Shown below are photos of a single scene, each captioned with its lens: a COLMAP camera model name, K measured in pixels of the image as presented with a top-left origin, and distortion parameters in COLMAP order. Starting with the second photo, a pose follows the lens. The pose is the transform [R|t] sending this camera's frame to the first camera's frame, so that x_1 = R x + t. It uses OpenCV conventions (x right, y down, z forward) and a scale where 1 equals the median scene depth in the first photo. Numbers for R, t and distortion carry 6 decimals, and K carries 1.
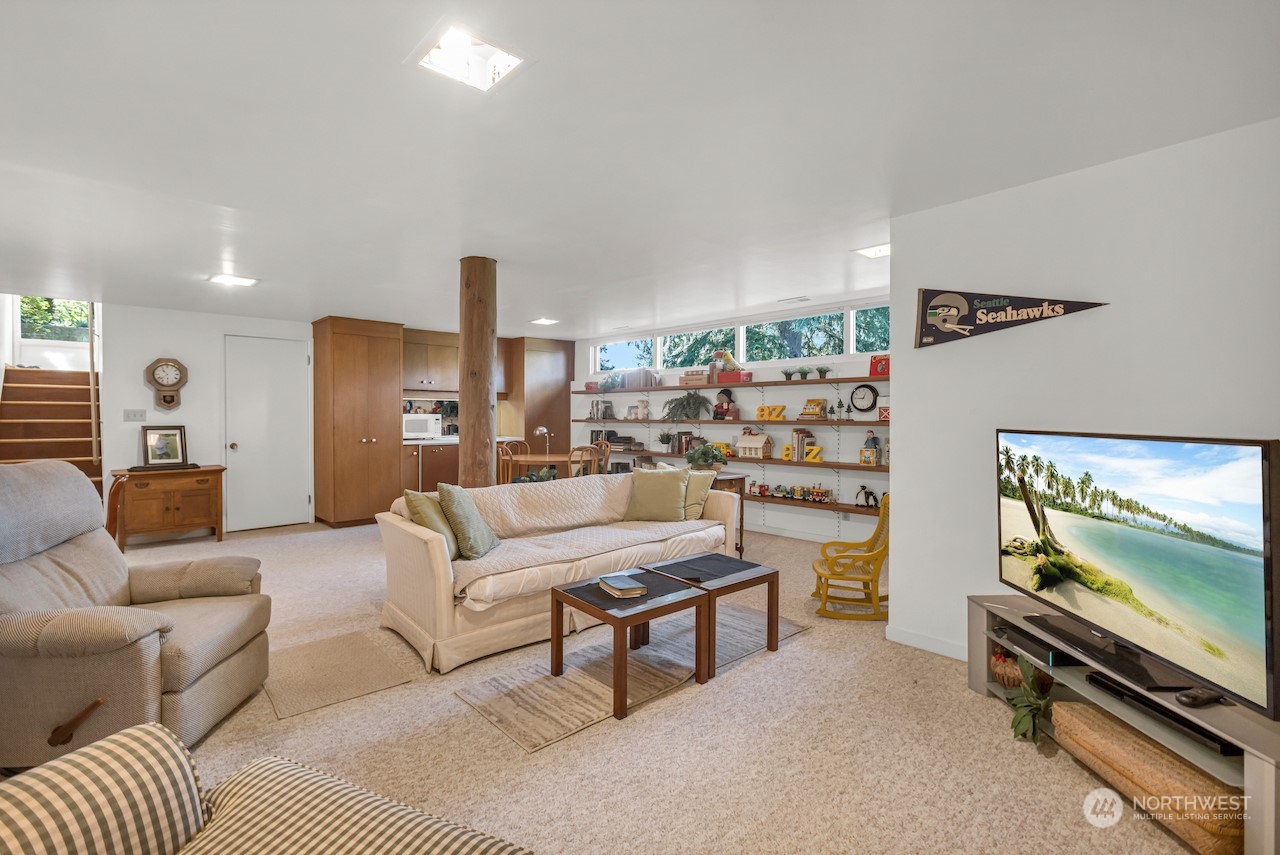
lens RADIAL K [[585.2, 0, 641.9], [0, 585.2, 424.8], [0, 0, 1]] dist [-0.013756, 0.004397]
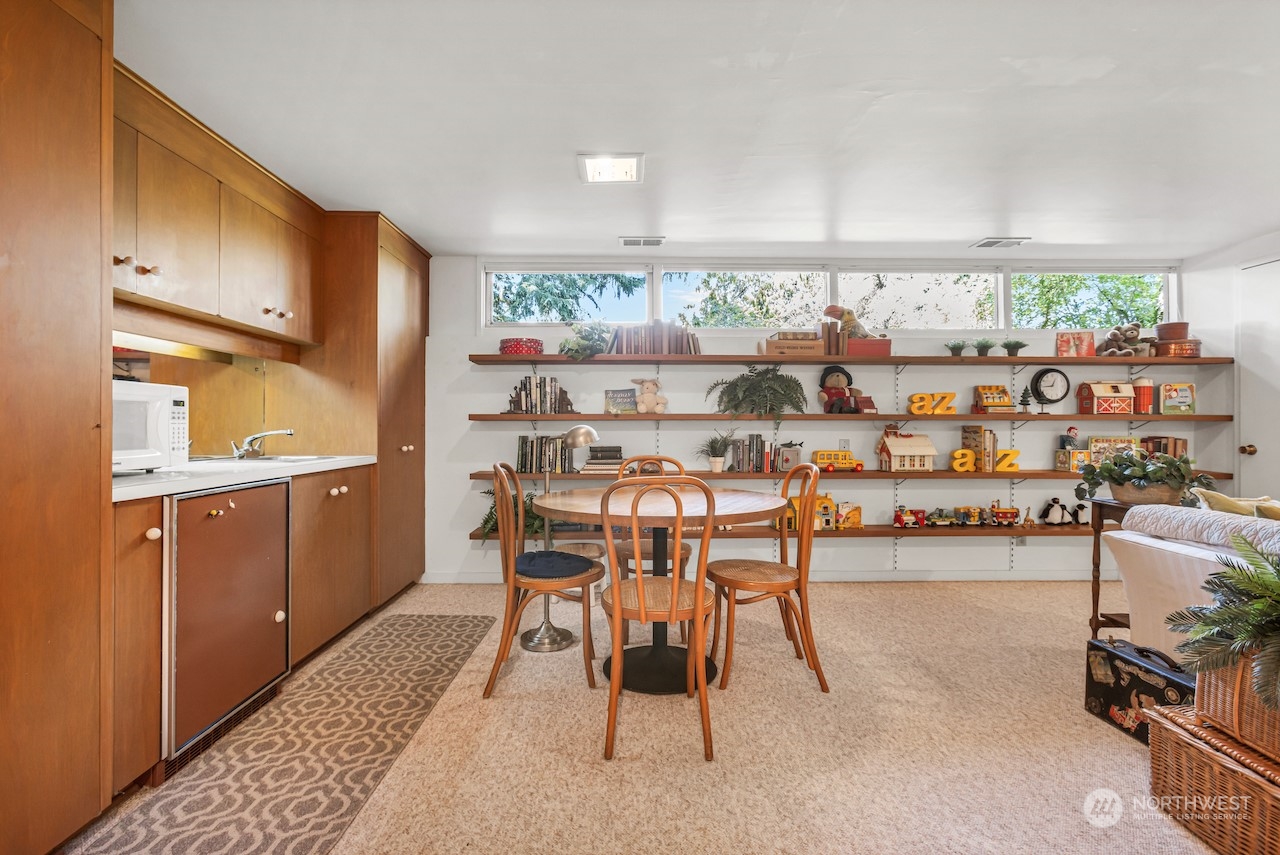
lens RADIAL K [[585.2, 0, 638.3], [0, 585.2, 432.6], [0, 0, 1]] dist [-0.013756, 0.004397]
pose [[0.682037, -0.005483, 0.731297, -0.533172], [0.013500, 0.999896, -0.005094, 0.013221], [-0.731193, 0.013347, 0.682040, 0.828878]]
